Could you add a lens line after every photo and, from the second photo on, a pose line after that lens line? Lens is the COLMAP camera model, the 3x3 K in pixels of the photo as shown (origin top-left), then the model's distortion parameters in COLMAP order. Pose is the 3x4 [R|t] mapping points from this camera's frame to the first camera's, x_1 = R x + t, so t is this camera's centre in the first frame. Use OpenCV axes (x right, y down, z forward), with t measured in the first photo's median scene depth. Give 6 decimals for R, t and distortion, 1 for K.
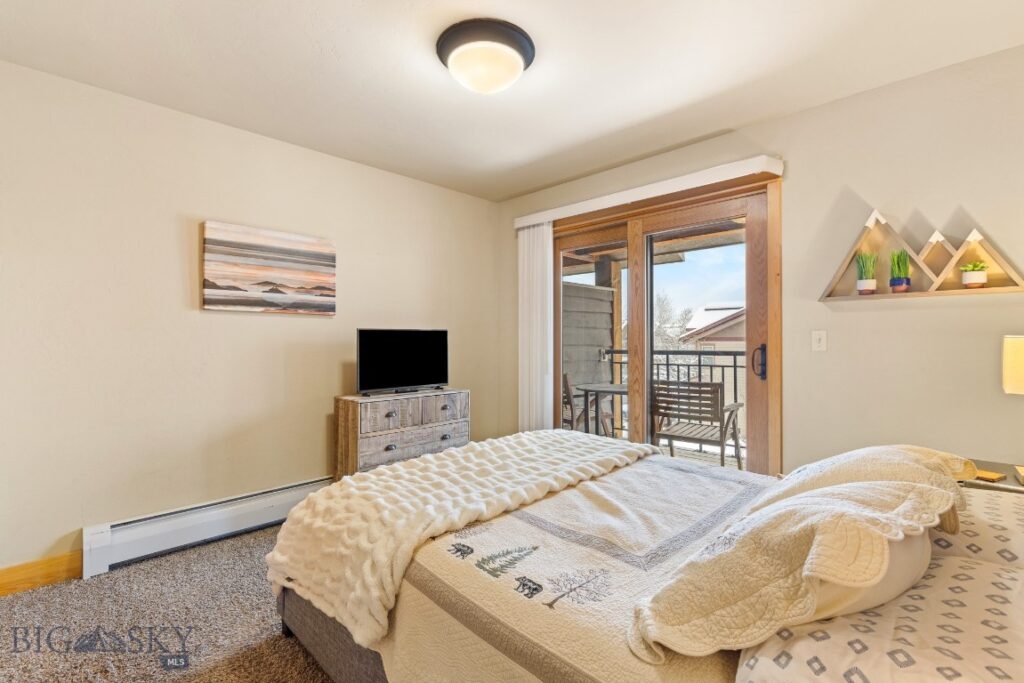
lens RADIAL K [[456.1, 0, 514.4], [0, 456.1, 366.4], [0, 0, 1]] dist [-0.050548, -0.000085]
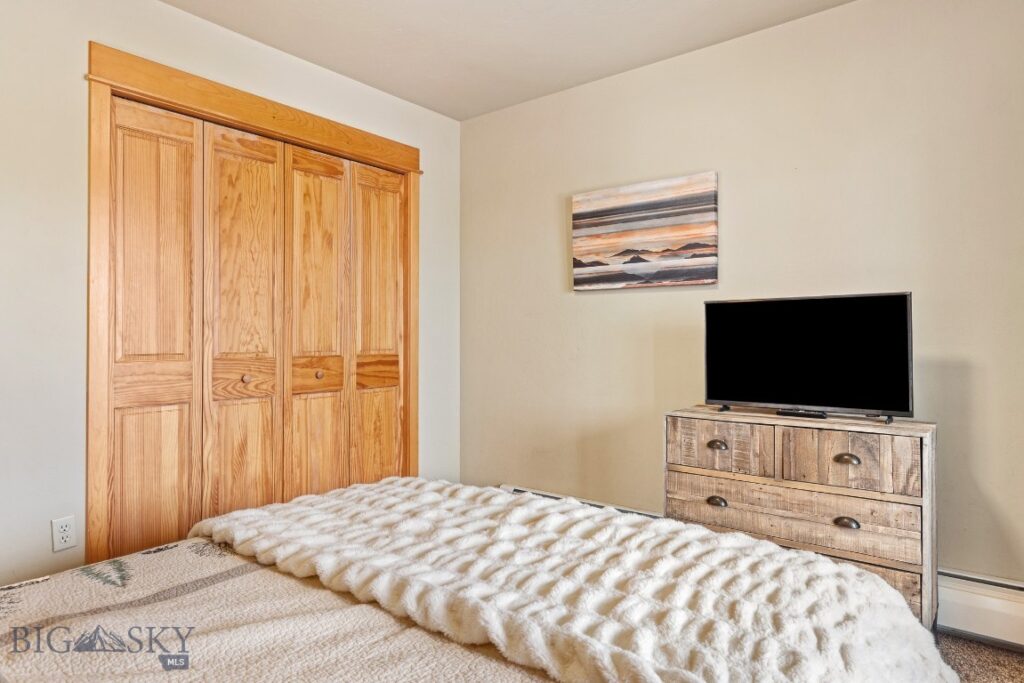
lens RADIAL K [[601.4, 0, 512.0], [0, 601.4, 341.5], [0, 0, 1]] dist [0.003522, 0.001200]
pose [[0.110821, 0.005776, -0.993824, 0.476510], [-0.051575, 0.998669, 0.000053, -0.013712], [0.992501, 0.051251, 0.110971, 0.653474]]
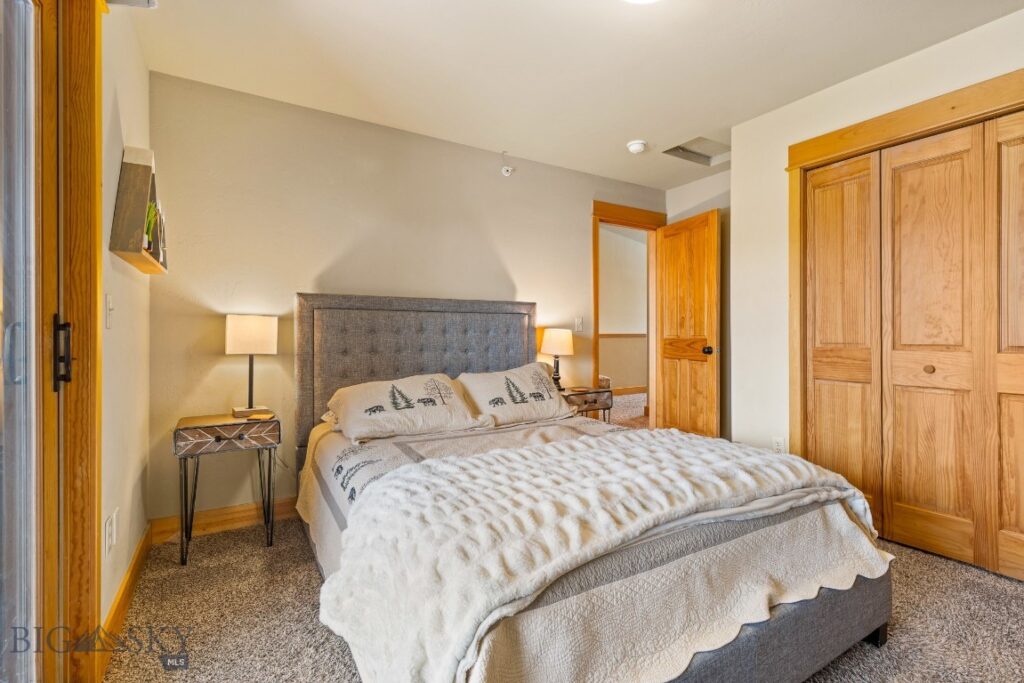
lens RADIAL K [[462.2, 0, 508.6], [0, 462.2, 336.0], [0, 0, 1]] dist [0.004336, -0.000590]
pose [[-0.970499, 0.001241, 0.241102, -0.011006], [0.015550, 0.998227, 0.057455, -0.044305], [-0.240604, 0.059509, -0.968797, 1.252841]]
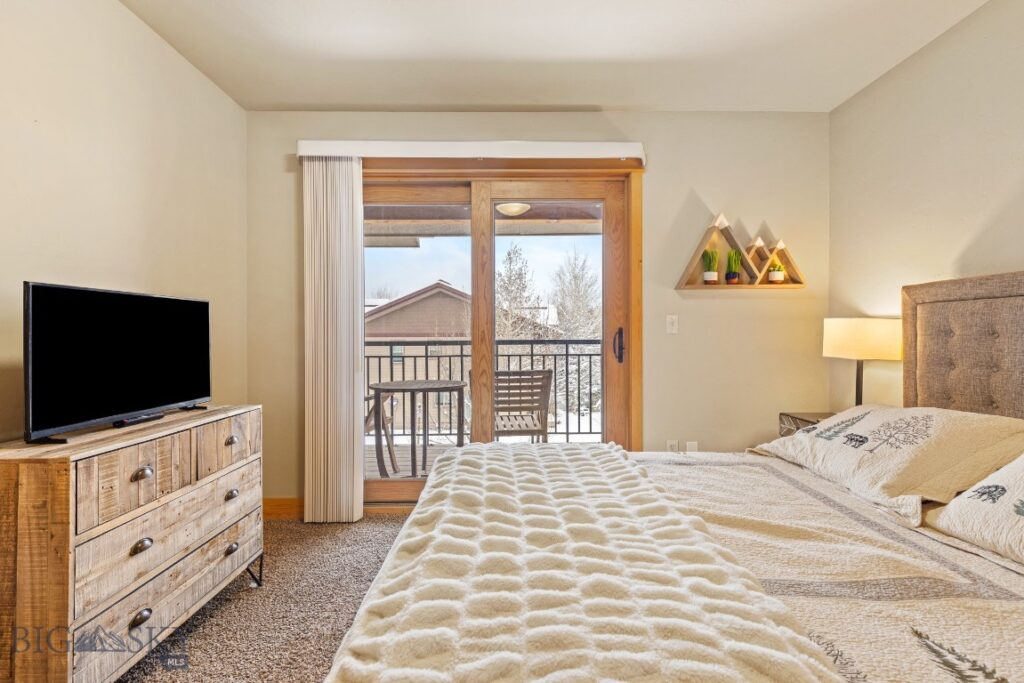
lens RADIAL K [[460.3, 0, 511.8], [0, 460.3, 346.4], [0, 0, 1]] dist [0.004474, -0.000324]
pose [[0.705214, -0.016081, 0.708813, -0.342329], [0.038959, 0.999111, -0.016094, -0.000685], [-0.707924, 0.038964, 0.705213, 0.405501]]
